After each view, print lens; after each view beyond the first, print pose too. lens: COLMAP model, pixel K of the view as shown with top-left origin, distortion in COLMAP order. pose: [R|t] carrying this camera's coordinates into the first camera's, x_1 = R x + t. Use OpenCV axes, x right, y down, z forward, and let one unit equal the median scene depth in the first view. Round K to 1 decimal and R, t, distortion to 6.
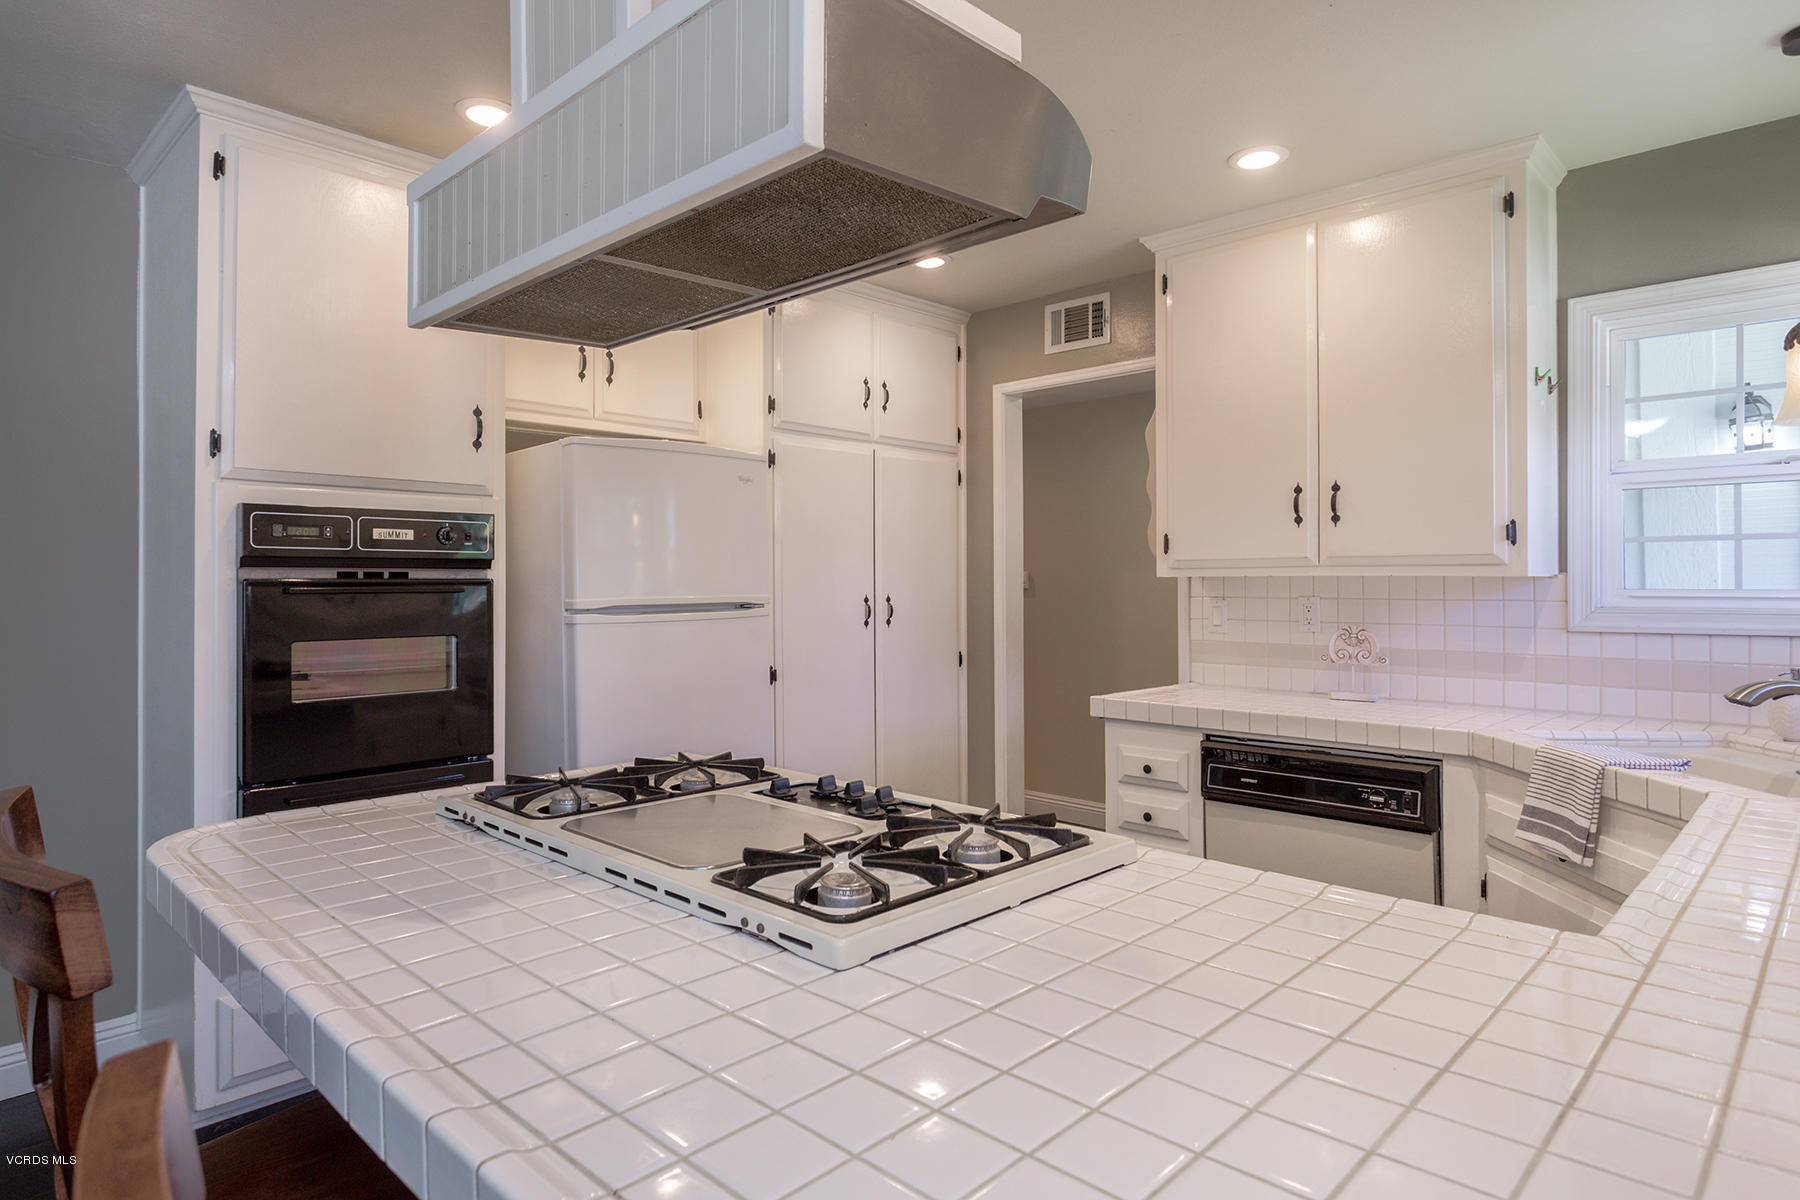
lens RADIAL K [[995.8, 0, 900.0], [0, 995.8, 600.0], [0, 0, 1]] dist [-0.001863, -0.000209]
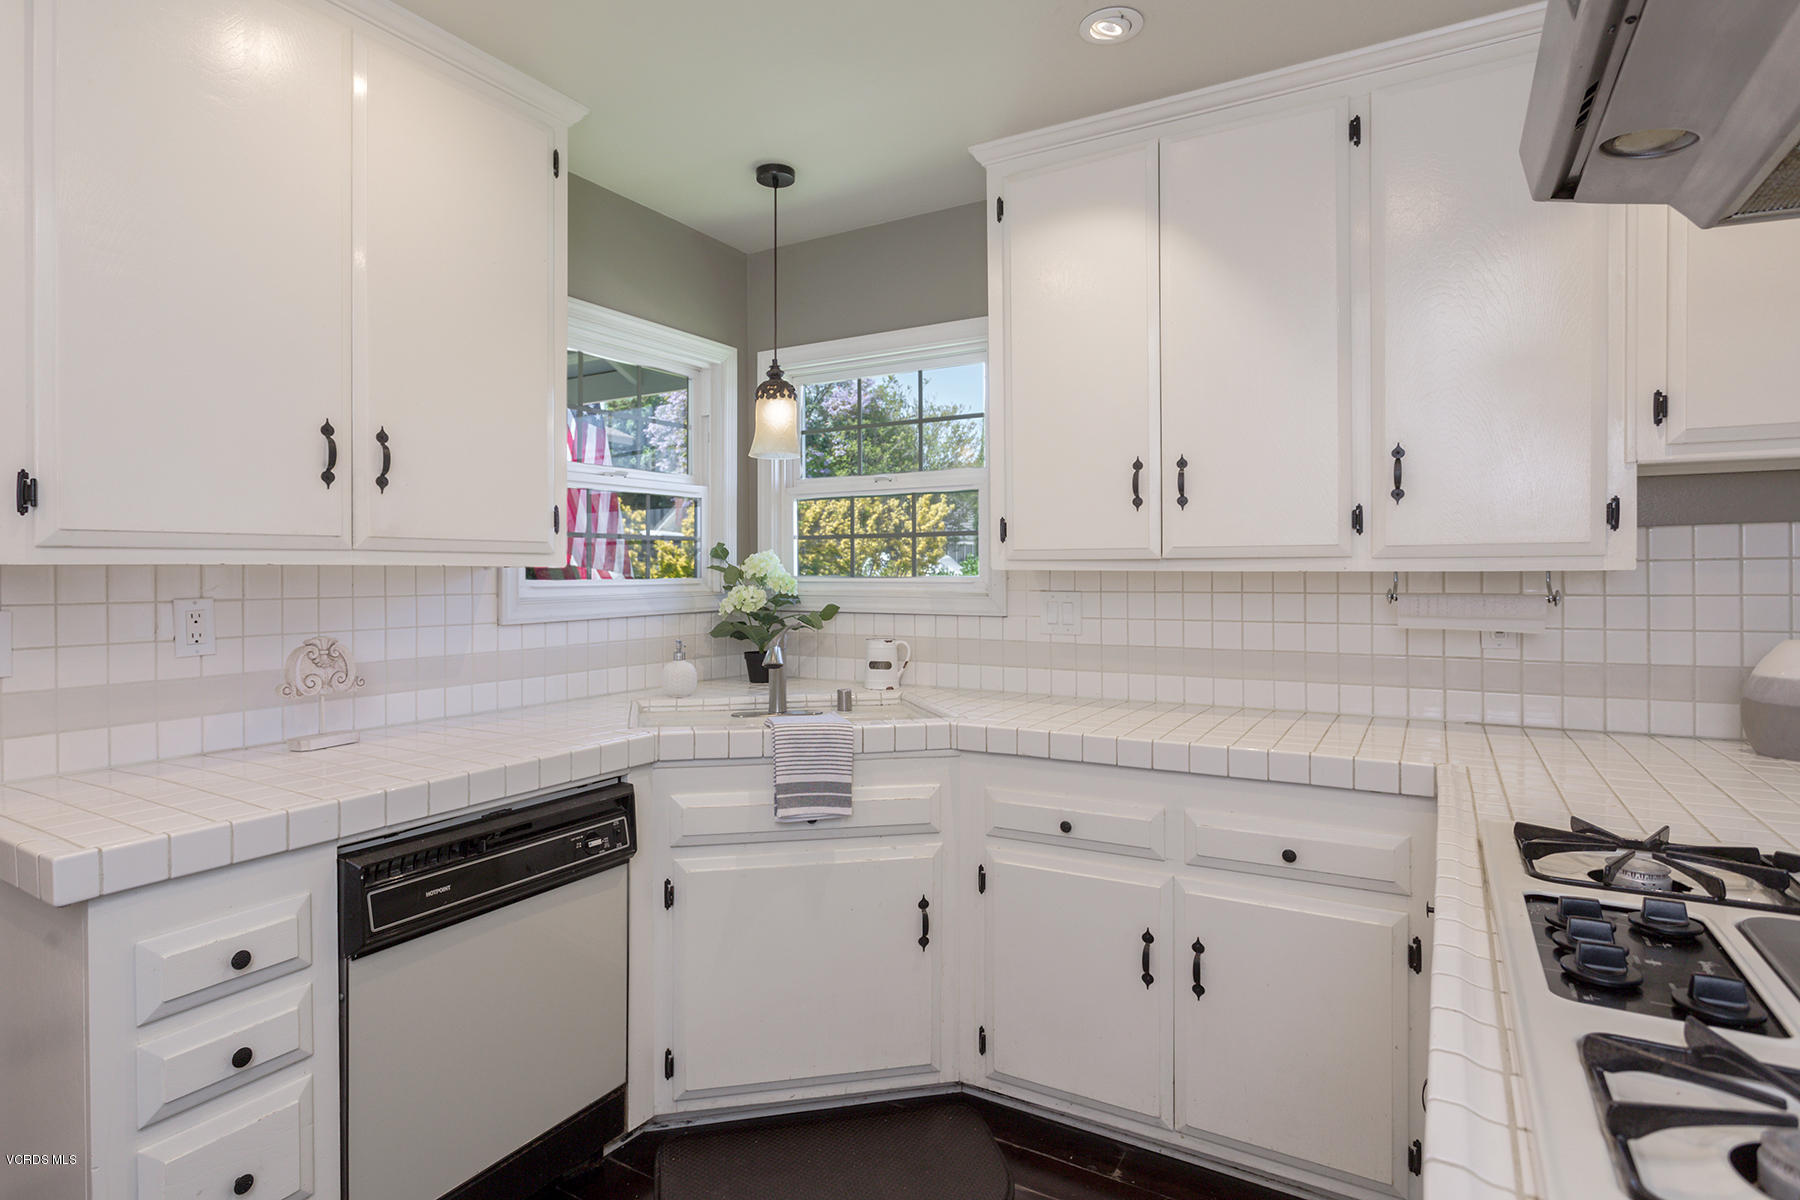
lens RADIAL K [[941.7, 0, 887.0], [0, 941.7, 579.1], [0, 0, 1]] dist [-0.002702, -0.000393]
pose [[-0.211439, -0.009811, 0.977342, -0.274191], [0.016305, 0.999775, 0.013564, -0.017798], [-0.977255, 0.018803, -0.211231, 0.805555]]
